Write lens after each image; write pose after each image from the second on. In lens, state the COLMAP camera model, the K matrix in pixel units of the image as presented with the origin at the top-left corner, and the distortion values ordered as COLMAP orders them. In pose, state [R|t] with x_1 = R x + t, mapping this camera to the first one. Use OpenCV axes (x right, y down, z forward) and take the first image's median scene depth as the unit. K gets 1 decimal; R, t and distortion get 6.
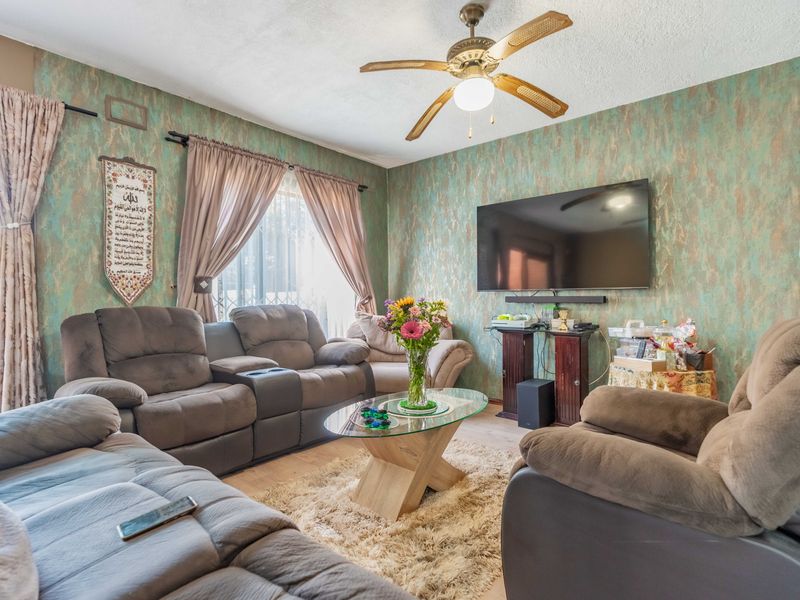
lens RADIAL K [[417.1, 0, 400.4], [0, 417.1, 297.7], [0, 0, 1]] dist [0.007186, 0.000517]
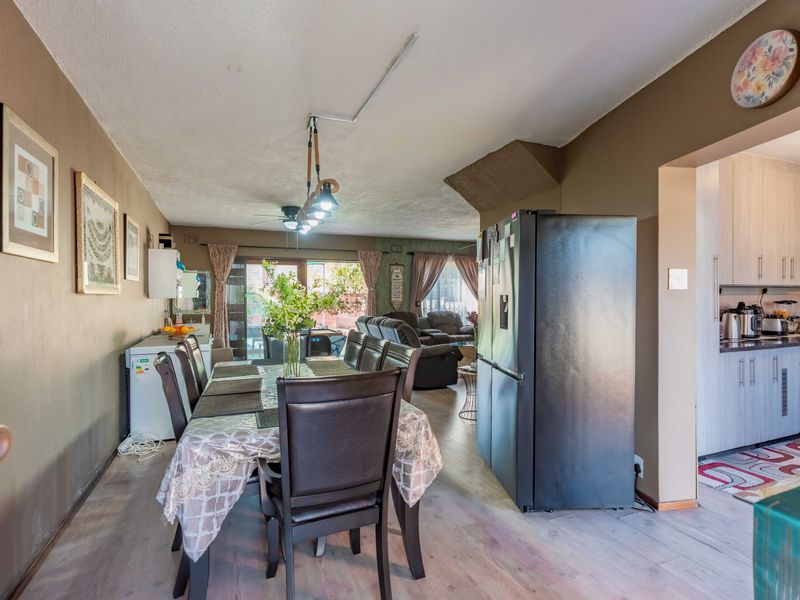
lens RADIAL K [[417.1, 0, 400.5], [0, 417.1, 296.4], [0, 0, 1]] dist [0.007186, 0.000517]
pose [[0.889737, 0.000778, -0.456472, 0.695819], [-0.000077, 0.999999, 0.001556, -0.083402], [0.456473, -0.001349, 0.889736, -1.537387]]
